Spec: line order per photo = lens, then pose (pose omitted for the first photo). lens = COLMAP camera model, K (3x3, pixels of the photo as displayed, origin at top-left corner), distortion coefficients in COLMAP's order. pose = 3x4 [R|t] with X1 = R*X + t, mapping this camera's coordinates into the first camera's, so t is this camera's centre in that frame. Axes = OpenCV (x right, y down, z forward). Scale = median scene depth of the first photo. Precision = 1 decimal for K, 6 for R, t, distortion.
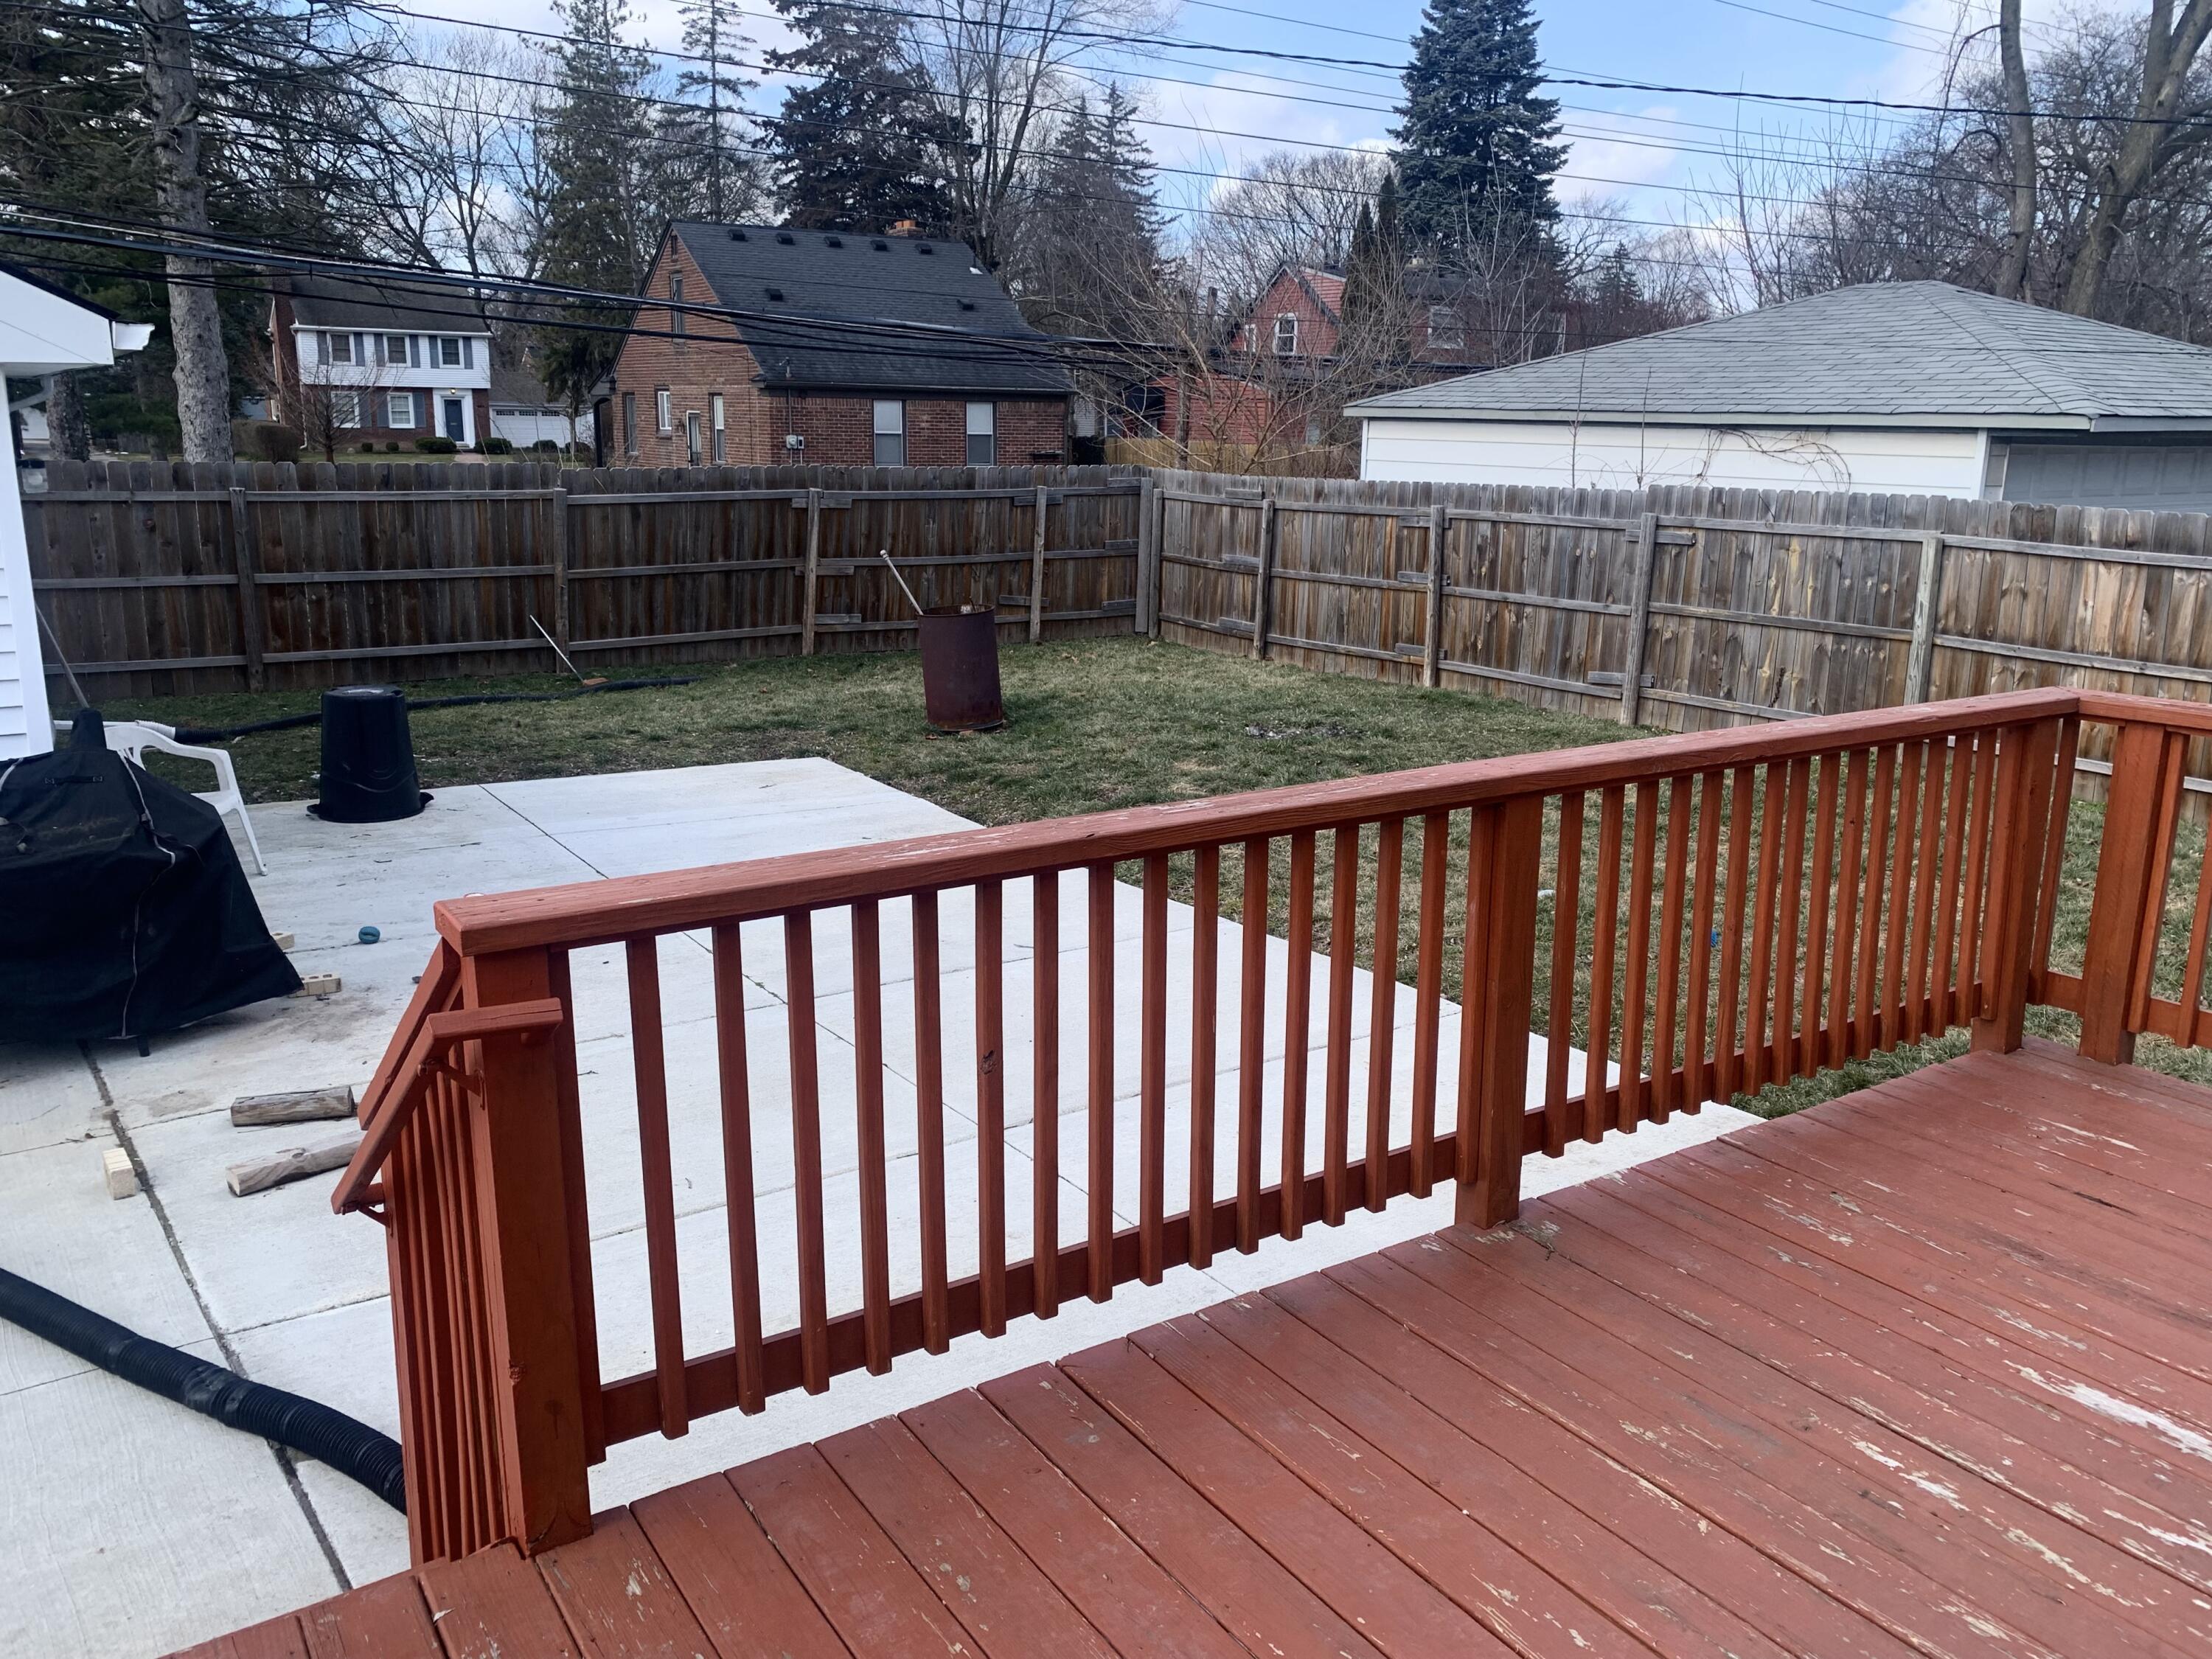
lens RADIAL K [[1699.4, 0, 1108.0], [0, 1699.4, 829.4], [0, 0, 1]] dist [0.022829, -0.001759]
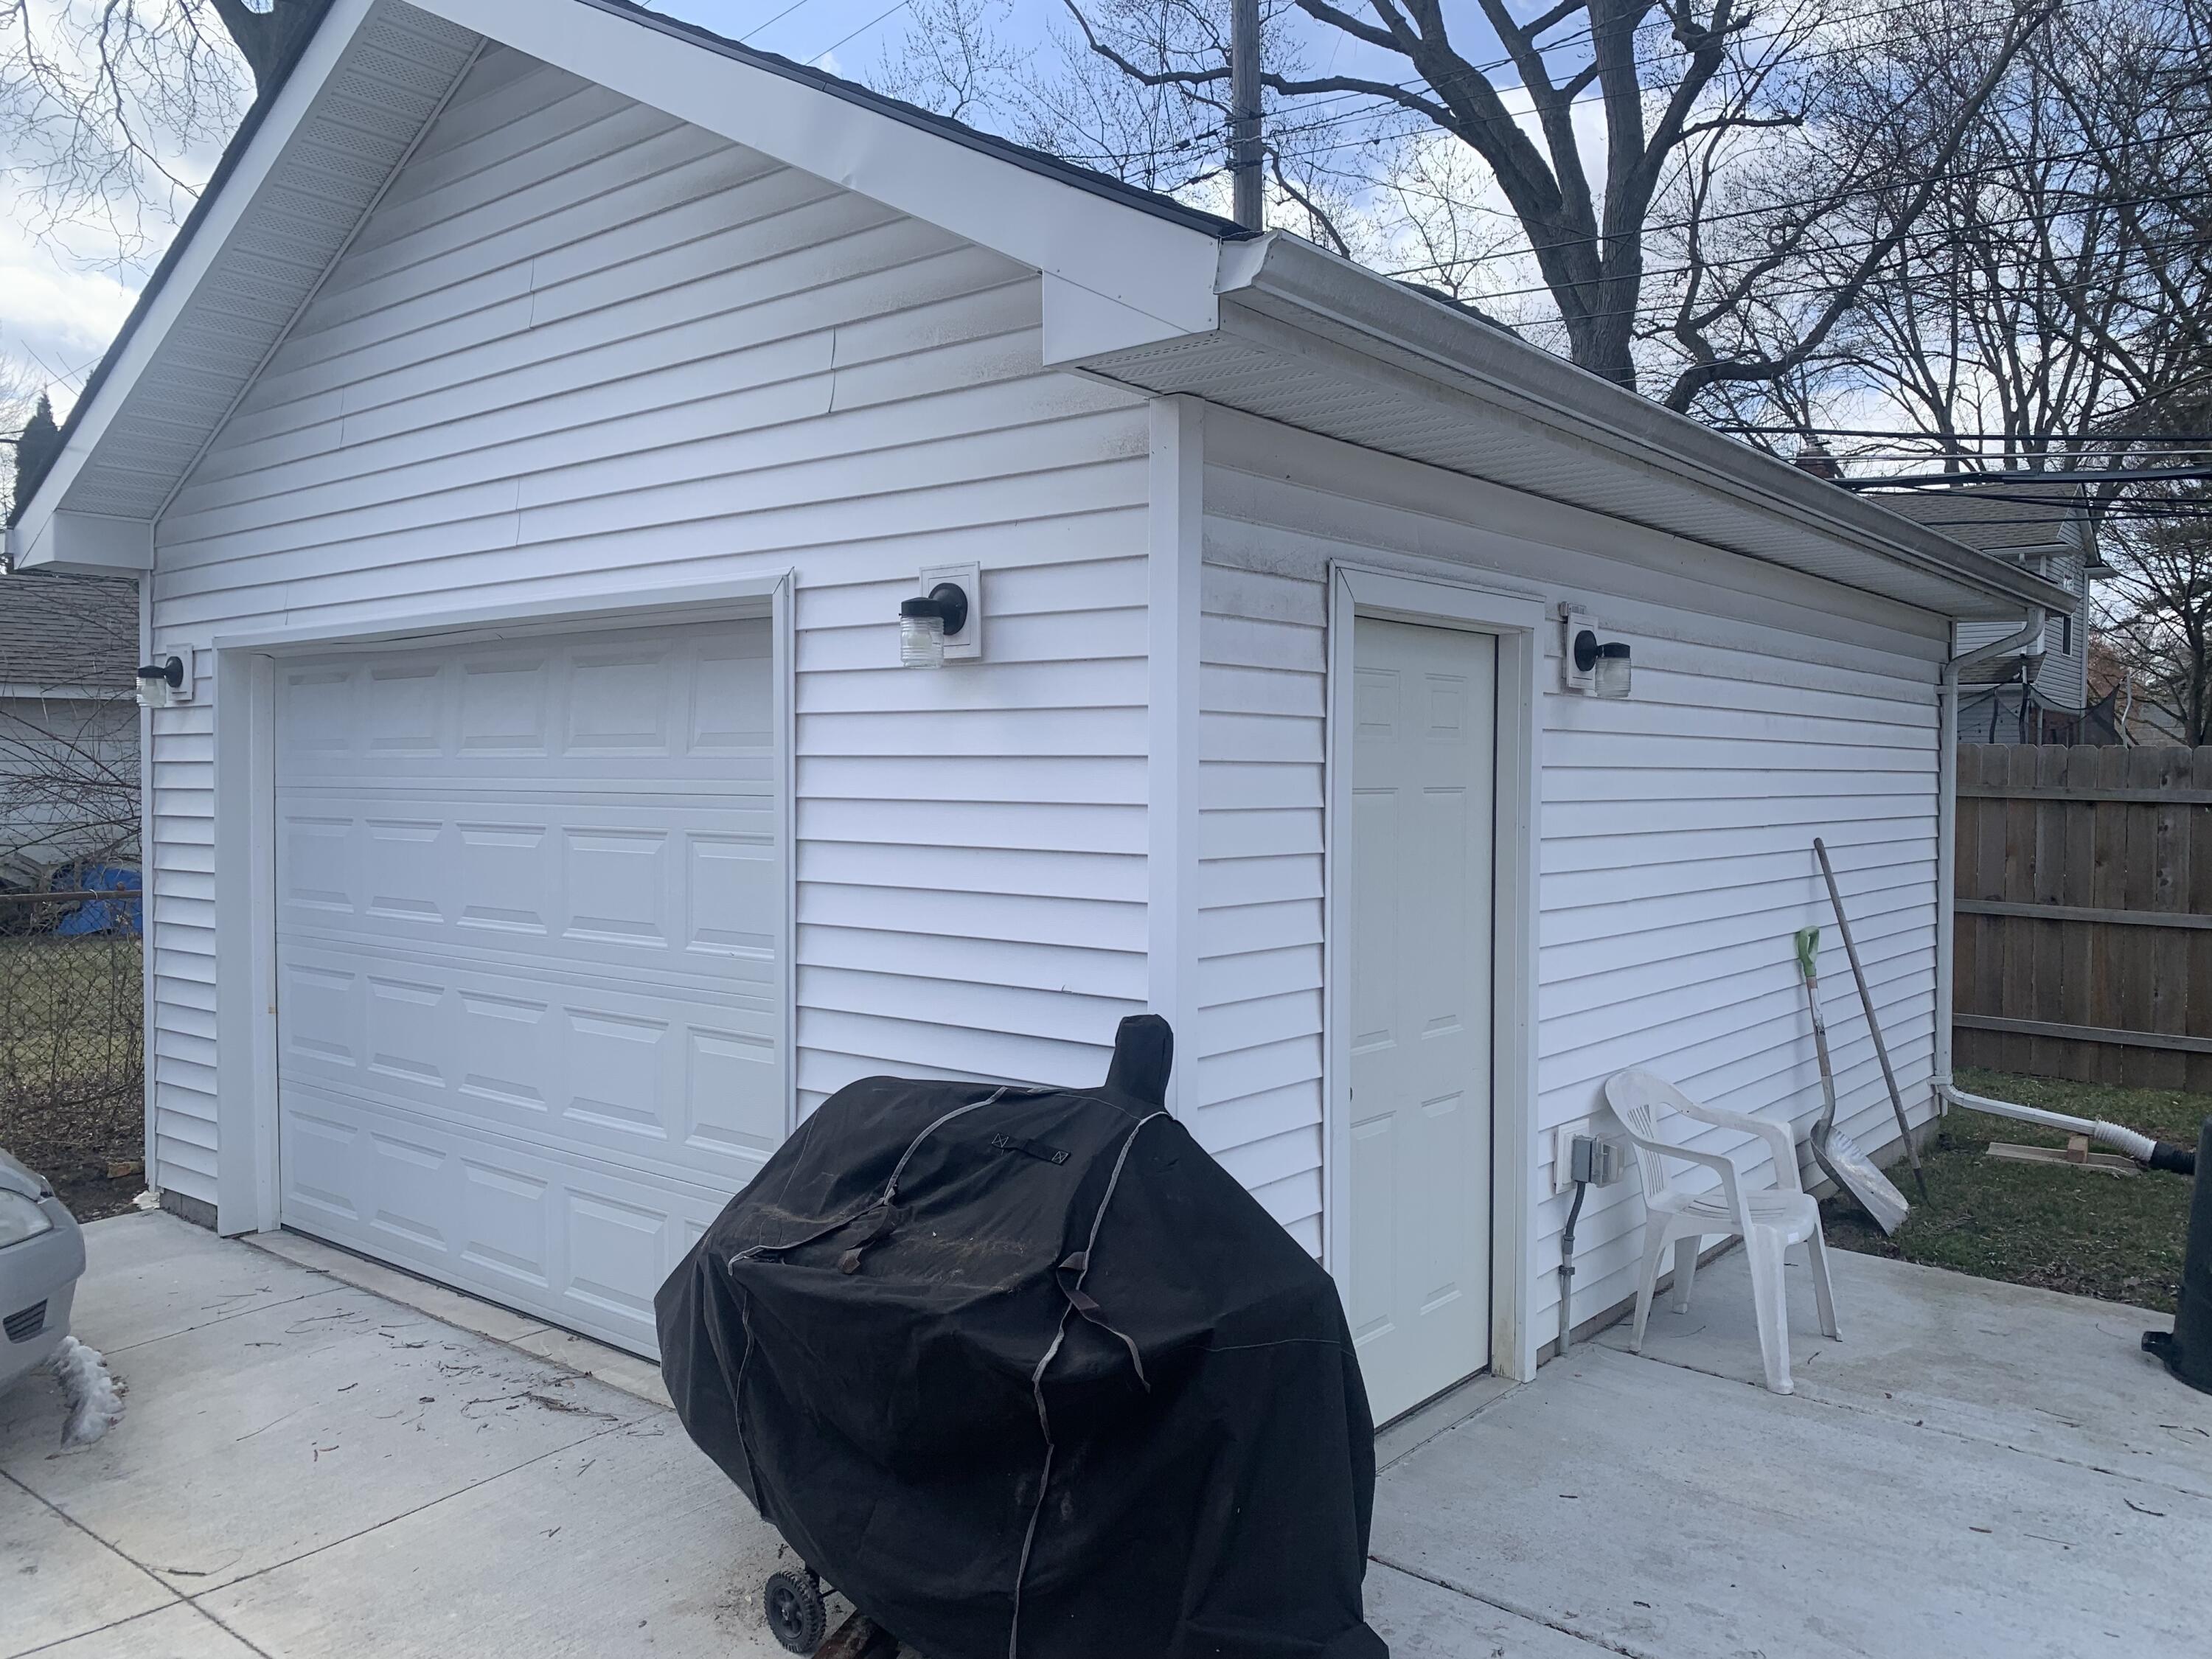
lens RADIAL K [[1699.4, 0, 1106.8], [0, 1699.4, 828.3], [0, 0, 1]] dist [0.022829, -0.001759]
pose [[0.298907, 0.020500, -0.954062, -0.059522], [-0.230900, 0.971615, -0.051464, -0.047080], [0.925926, 0.235676, 0.295156, 0.403935]]
